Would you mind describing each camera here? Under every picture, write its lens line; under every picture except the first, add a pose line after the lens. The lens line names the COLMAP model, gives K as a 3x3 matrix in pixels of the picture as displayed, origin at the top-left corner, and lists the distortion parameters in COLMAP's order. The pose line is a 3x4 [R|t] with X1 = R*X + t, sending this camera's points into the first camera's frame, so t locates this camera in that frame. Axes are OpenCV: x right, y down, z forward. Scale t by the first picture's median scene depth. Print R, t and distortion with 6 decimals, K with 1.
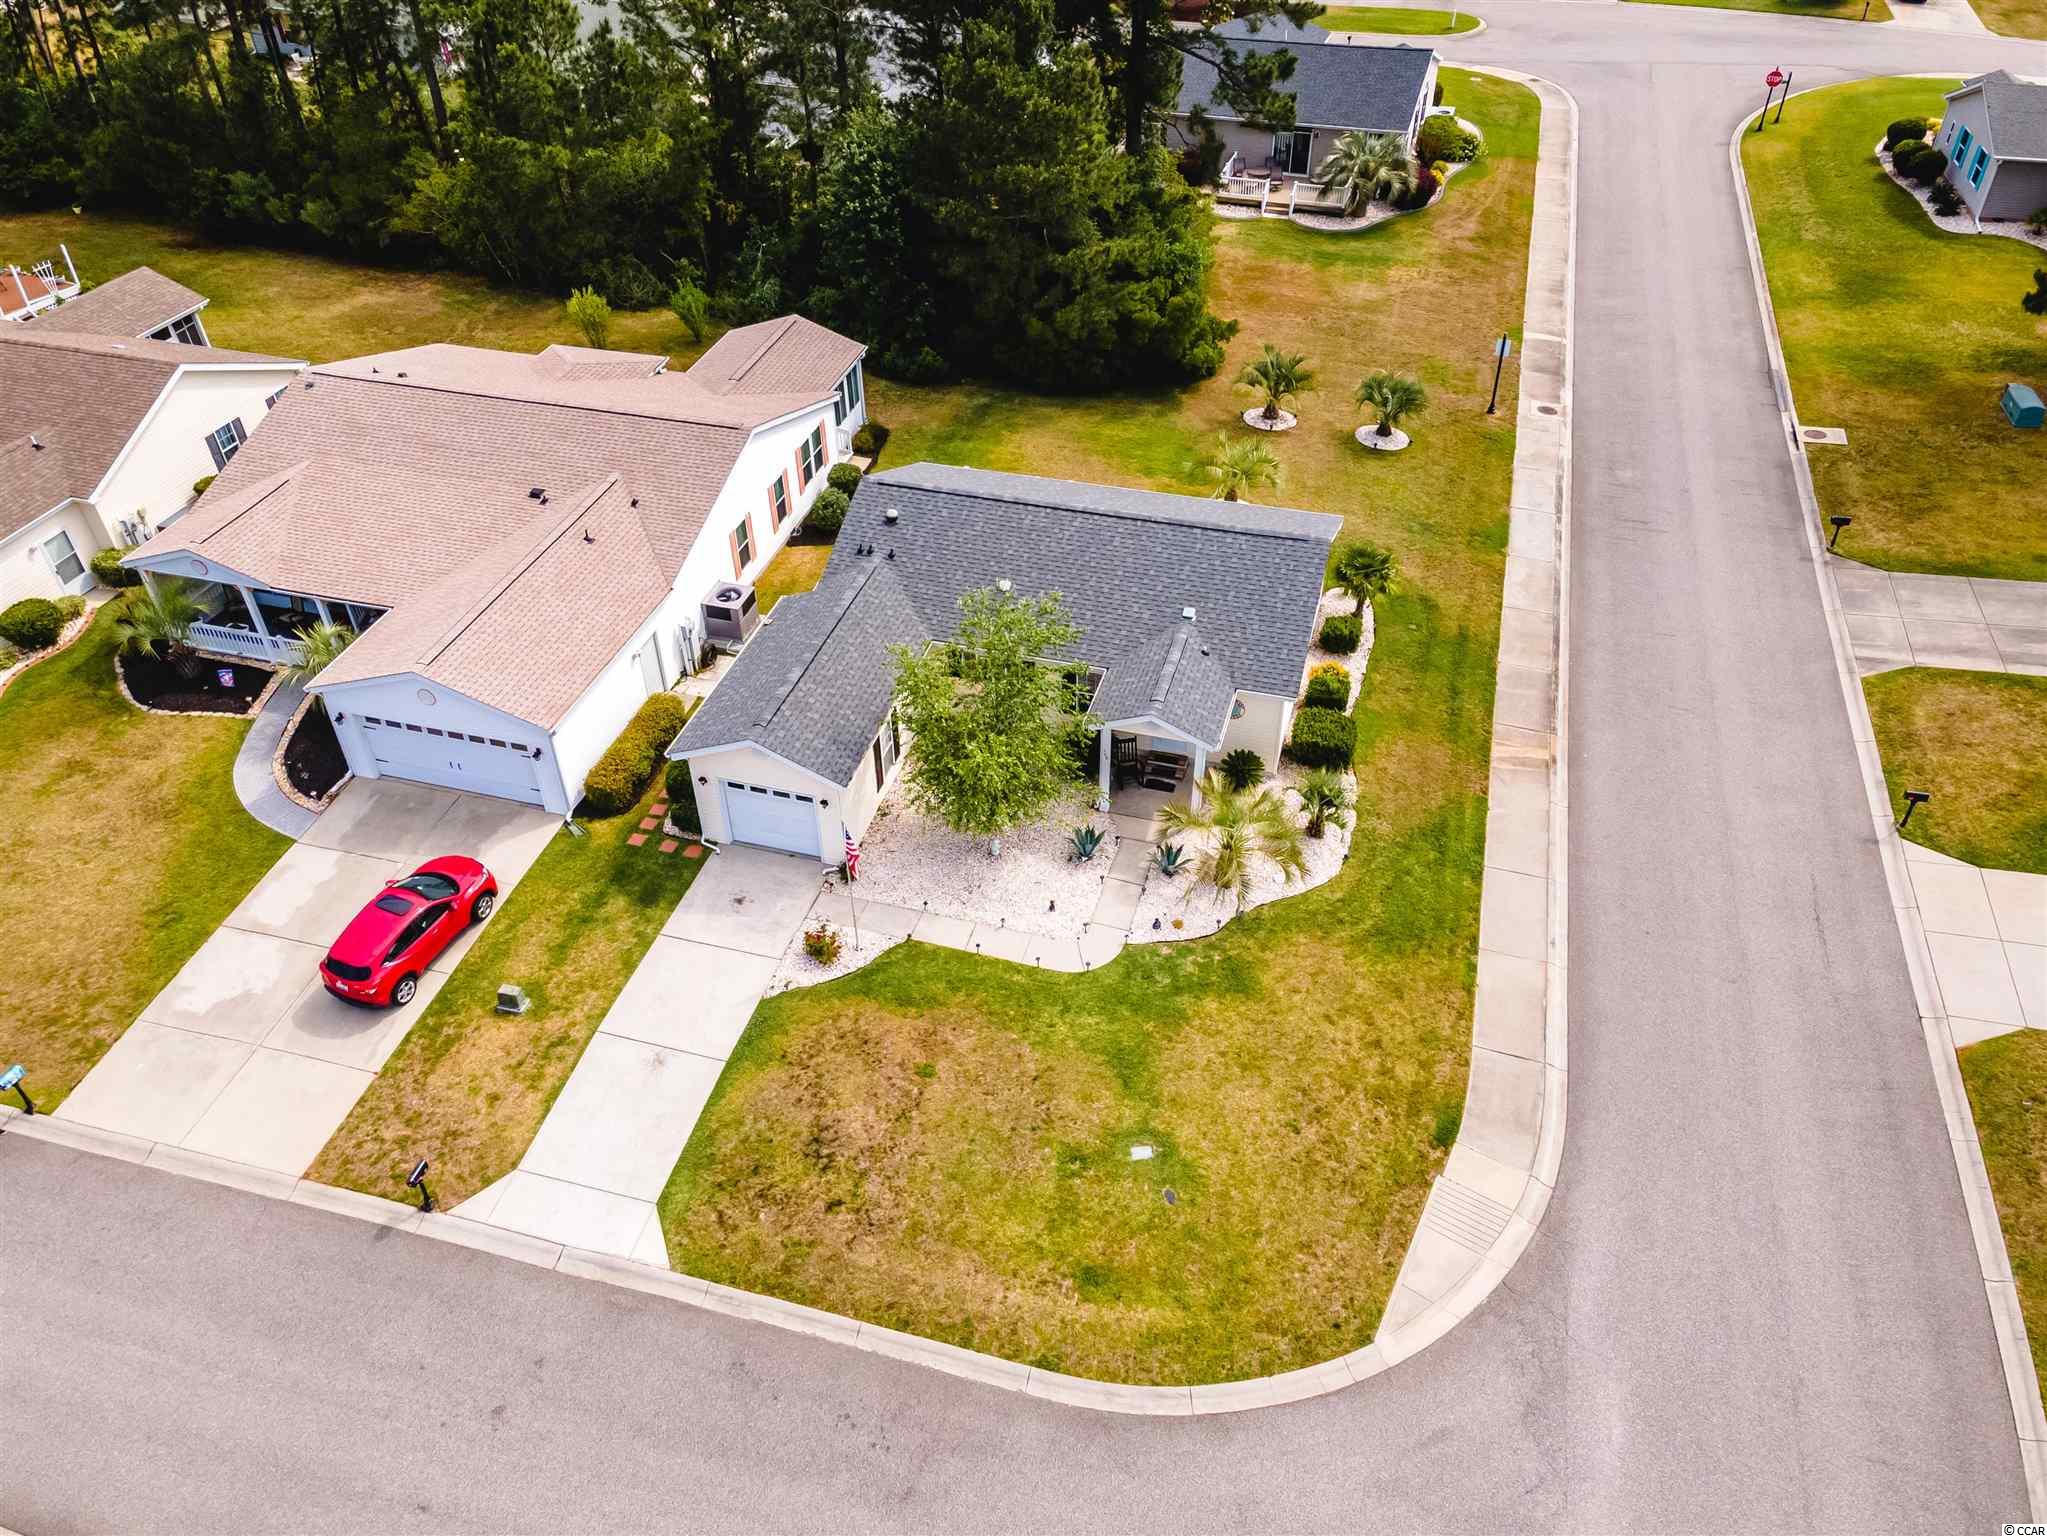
lens RADIAL K [[1489.1, 0, 1023.4], [0, 1489.1, 762.2], [0, 0, 1]] dist [0.006410, 0.074823]
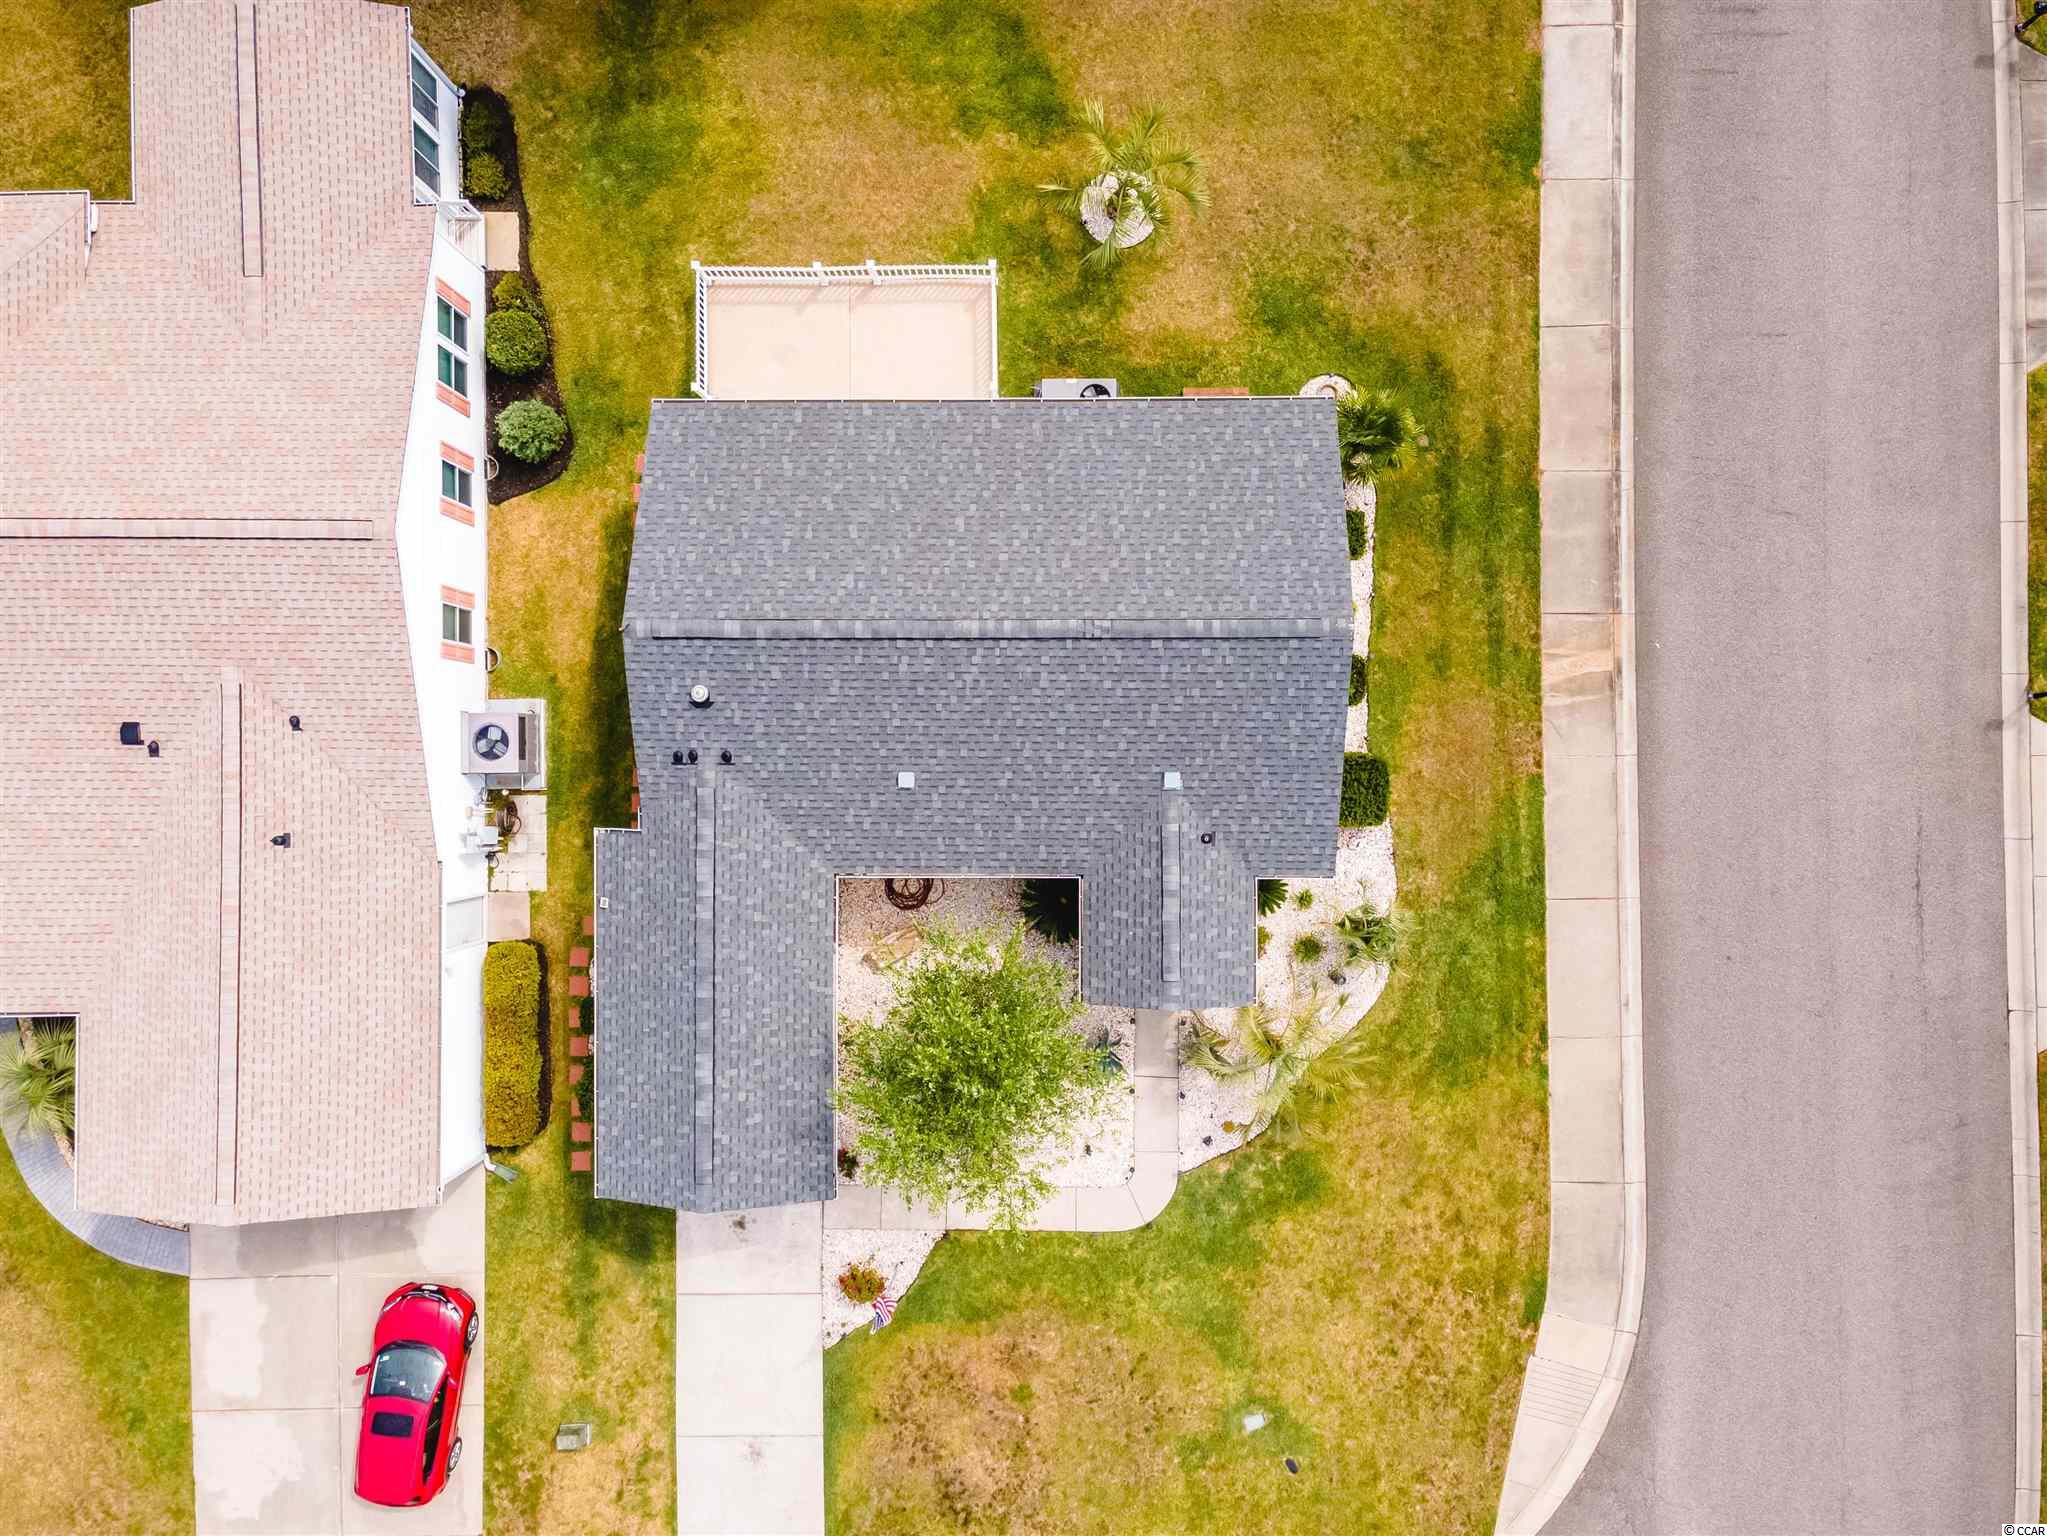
lens RADIAL K [[1489.1, 0, 1023.4], [0, 1489.1, 762.2], [0, 0, 1]] dist [0.006410, 0.074823]
pose [[0.959490, -0.281611, -0.008645, 0.057831], [0.189530, 0.622444, 0.759370, -0.762159], [-0.208466, -0.730246, 0.650602, 0.628925]]
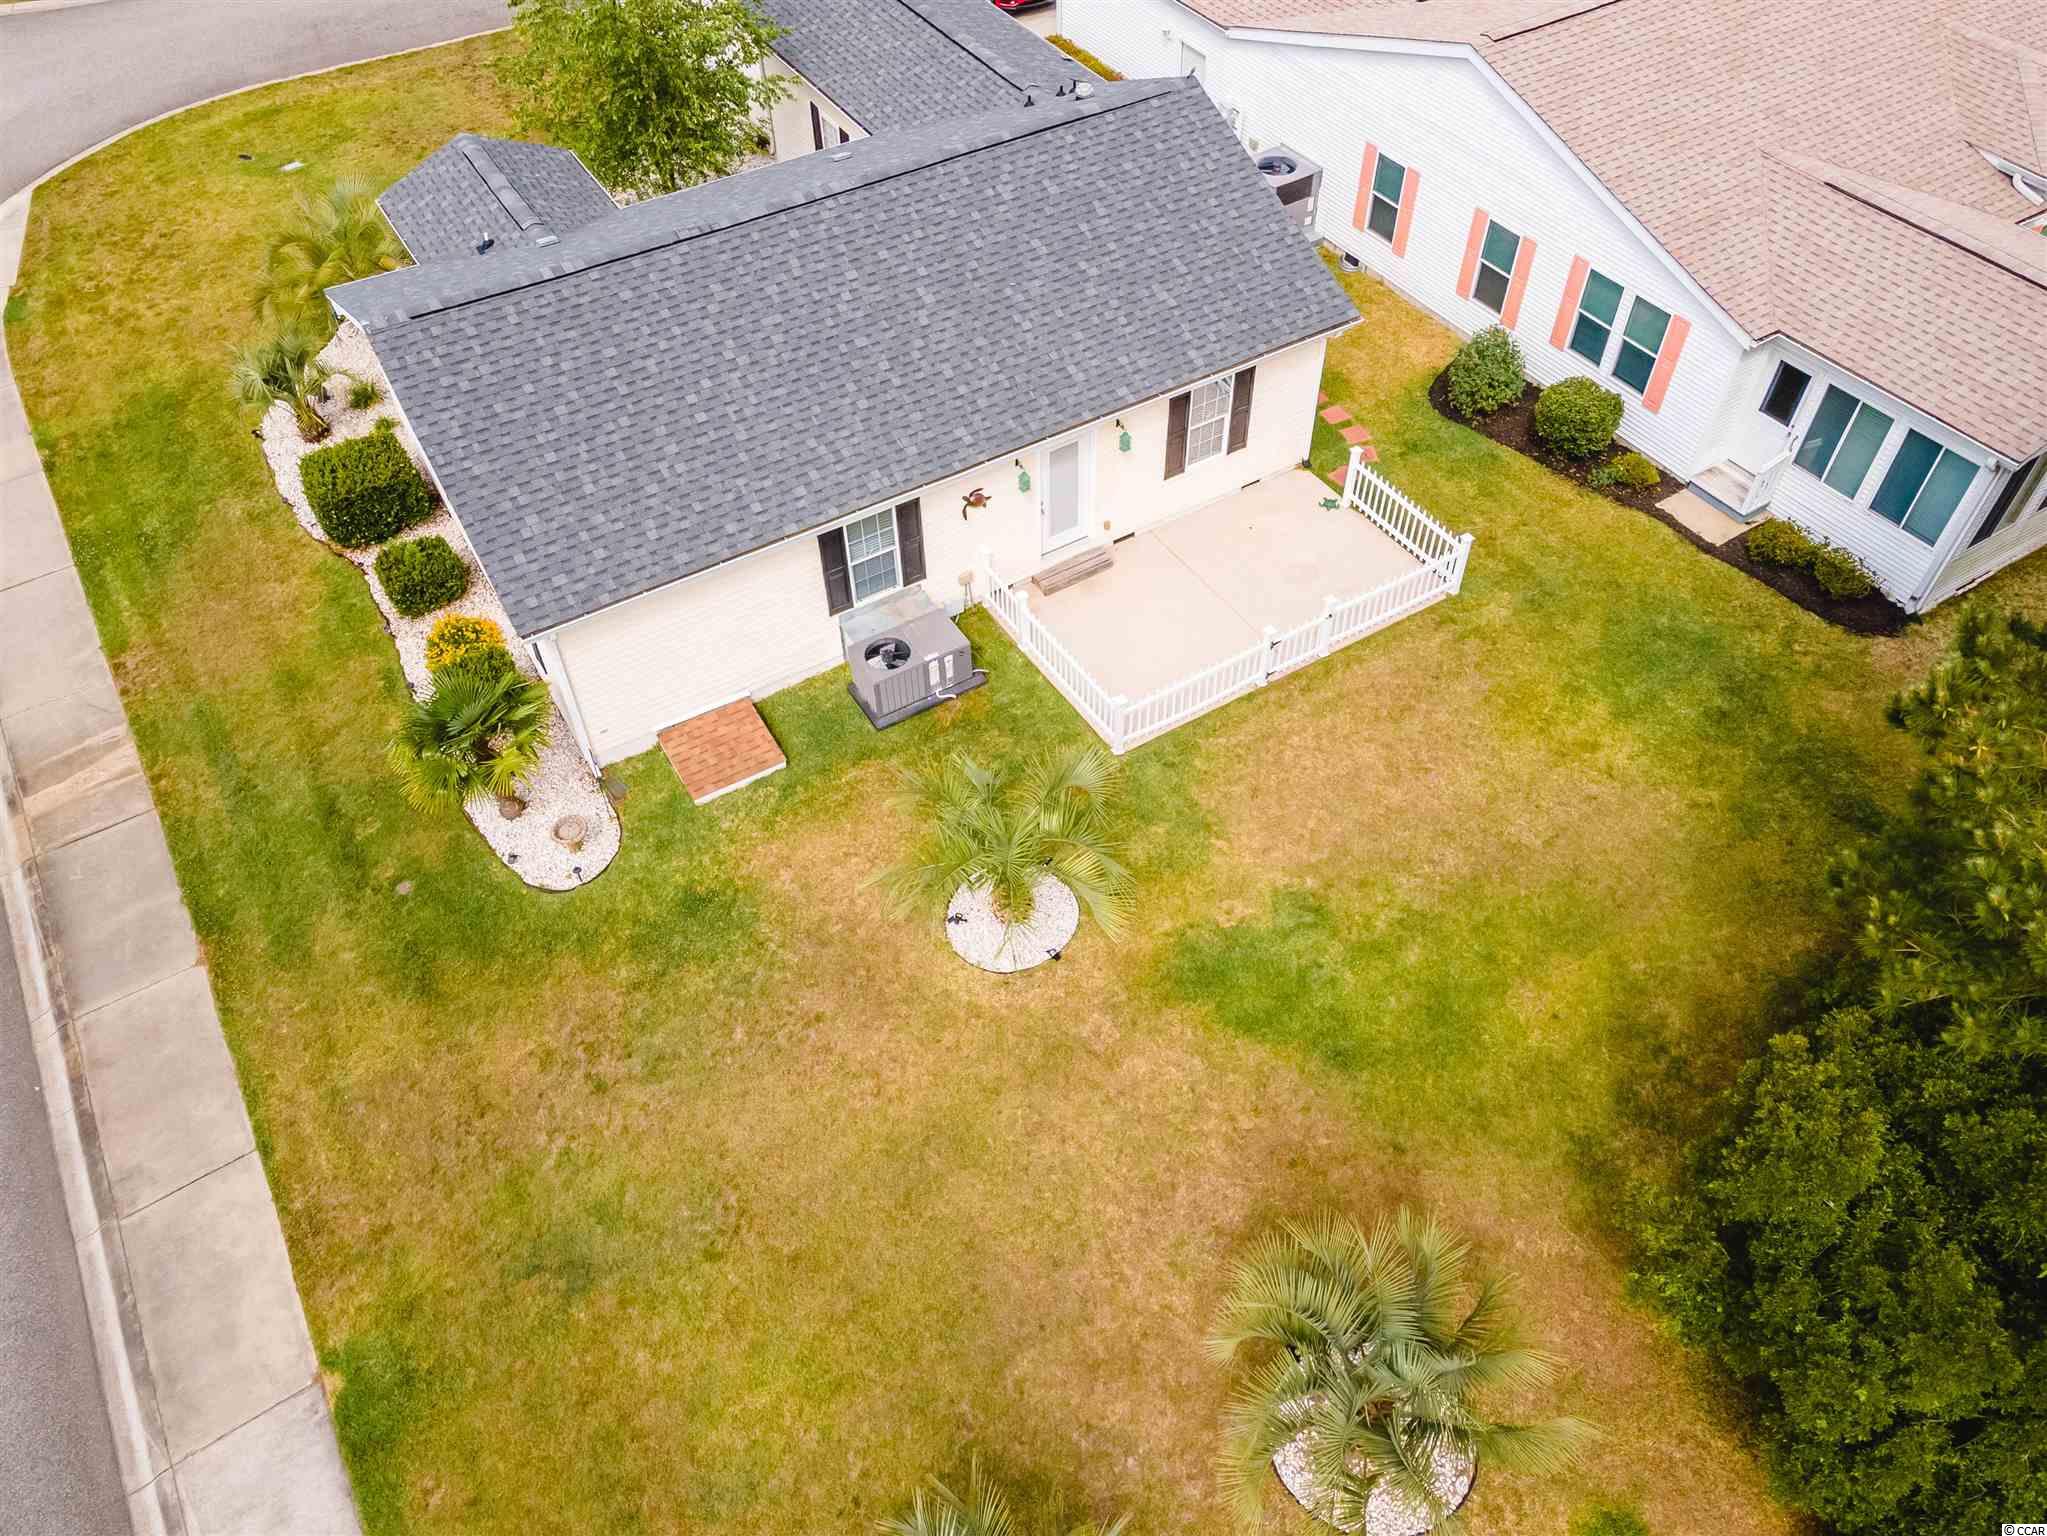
lens RADIAL K [[1489.1, 0, 1023.4], [0, 1489.1, 762.2], [0, 0, 1]] dist [0.006410, 0.074823]
pose [[-0.672476, 0.570559, -0.471421, 0.436171], [-0.450975, 0.189168, 0.872260, -0.757366], [0.586854, 0.799173, 0.130097, 1.367274]]
